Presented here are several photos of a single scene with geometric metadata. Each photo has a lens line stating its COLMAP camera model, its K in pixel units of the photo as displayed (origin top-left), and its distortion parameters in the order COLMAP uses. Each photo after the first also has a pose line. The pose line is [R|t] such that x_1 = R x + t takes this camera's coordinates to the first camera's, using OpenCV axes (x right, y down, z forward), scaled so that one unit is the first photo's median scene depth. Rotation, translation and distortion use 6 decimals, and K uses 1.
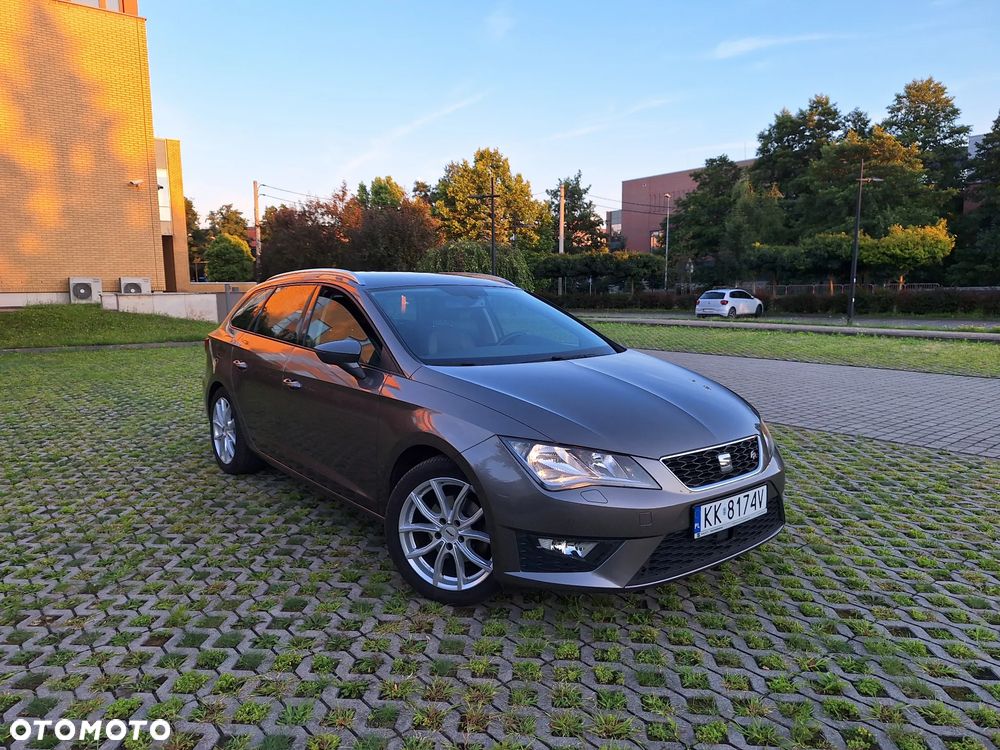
lens RADIAL K [[685.8, 0, 501.7], [0, 685.8, 396.9], [0, 0, 1]] dist [0.058260, -0.073767]
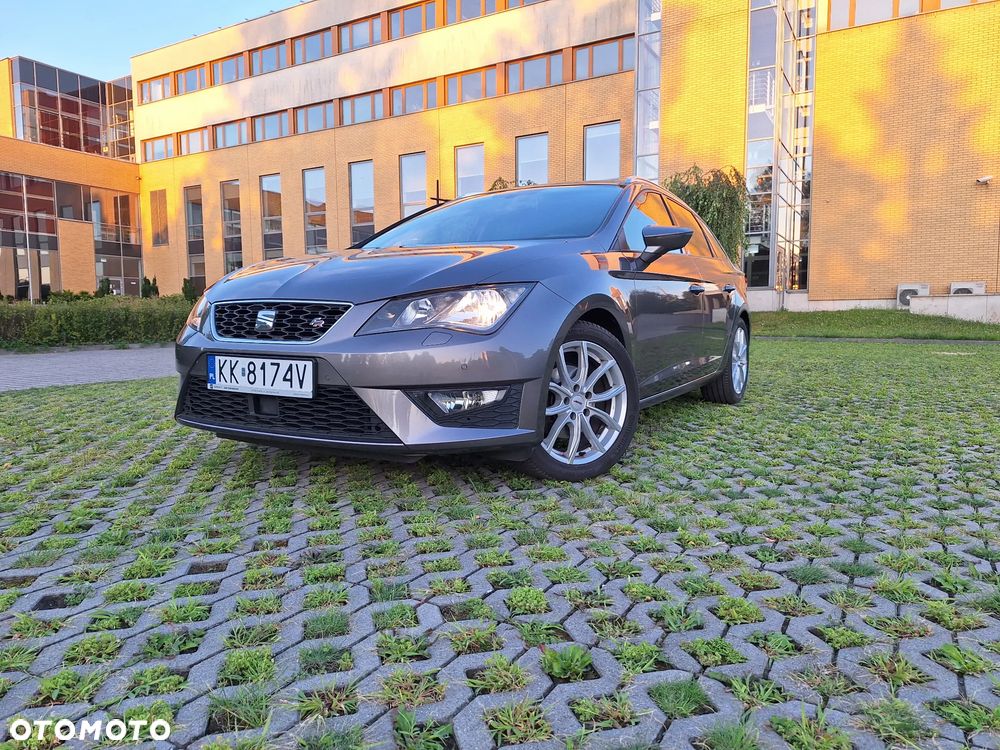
lens RADIAL K [[692.0, 0, 500.0], [0, 692.0, 375.0], [0, 0, 1]] dist [0.055081, -0.048516]
pose [[0.353559, 0.085722, -0.931476, 0.924244], [-0.142982, 0.989043, 0.036748, 0.067008], [0.924420, 0.120191, 0.361941, 0.723202]]
